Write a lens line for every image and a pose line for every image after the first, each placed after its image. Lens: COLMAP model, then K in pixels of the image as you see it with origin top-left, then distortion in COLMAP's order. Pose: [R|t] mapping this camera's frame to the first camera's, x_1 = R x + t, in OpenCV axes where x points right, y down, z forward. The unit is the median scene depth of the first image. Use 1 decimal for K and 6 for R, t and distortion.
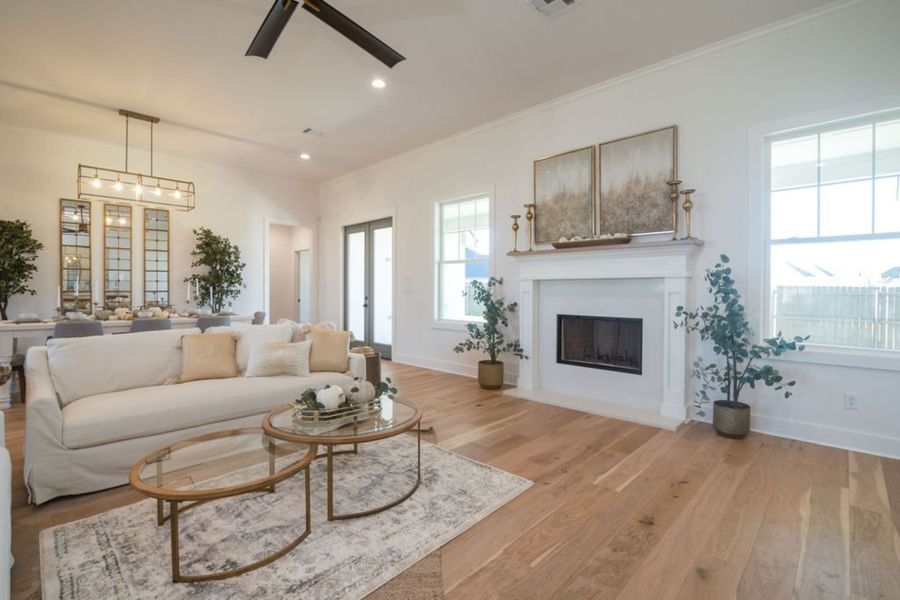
lens RADIAL K [[415.2, 0, 447.0], [0, 415.2, 292.3], [0, 0, 1]] dist [-0.020327, 0.000173]
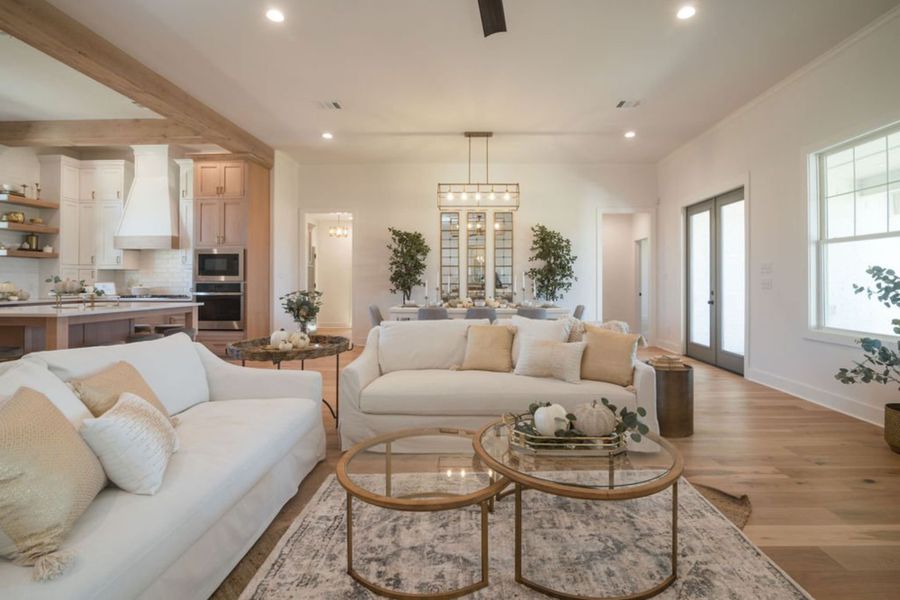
lens RADIAL K [[418.9, 0, 467.7], [0, 418.9, 277.7], [0, 0, 1]] dist [-0.016550, 0.000139]
pose [[0.688594, -0.008197, -0.725101, 0.108385], [-0.004505, 0.999868, -0.015581, -0.001449], [0.725133, 0.013996, 0.688466, 0.189535]]
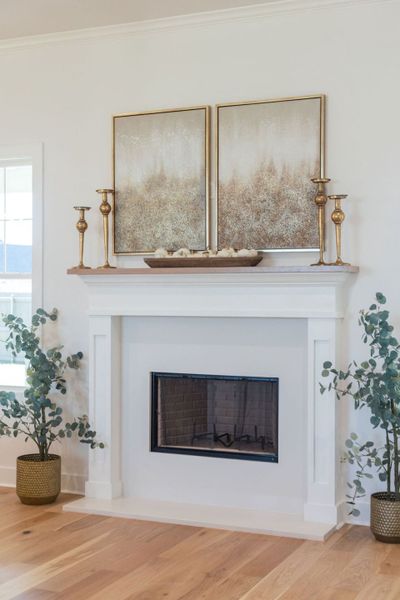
lens RADIAL K [[875.8, 0, 200.0], [0, 875.8, 300.0], [0, 0, 1]] dist [0.028212, 0.052529]
pose [[0.938312, -0.001959, 0.345785, -0.123440], [0.002744, 0.999995, -0.001783, -0.055118], [-0.345779, 0.002621, 0.938312, -0.259806]]
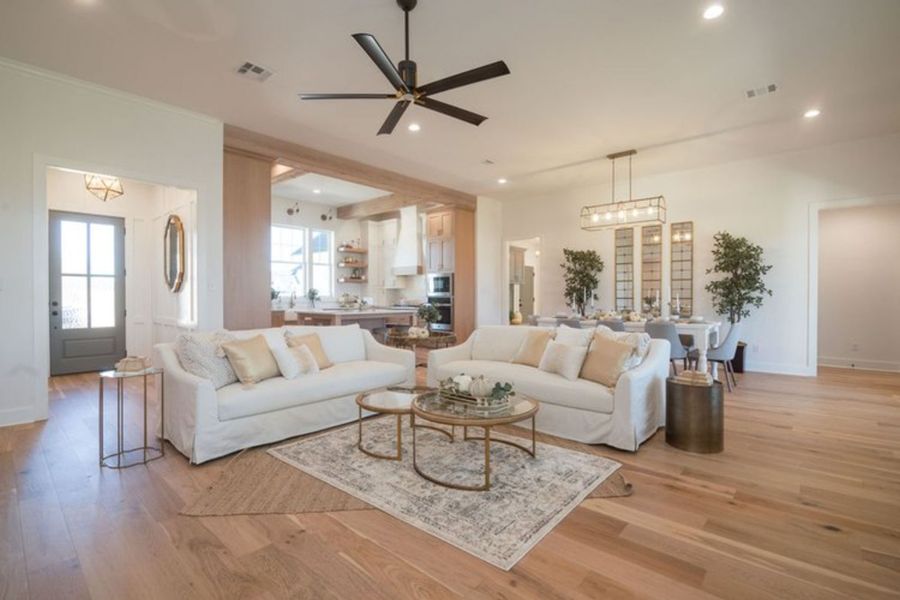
lens RADIAL K [[415.1, 0, 450.0], [0, 415.1, 300.0], [0, 0, 1]] dist [-0.015914, 0.000220]
pose [[0.047891, 0.007341, -0.998826, 0.540022], [-0.006023, 0.999957, 0.007061, -0.002856], [0.998834, 0.005678, 0.047933, 0.514269]]
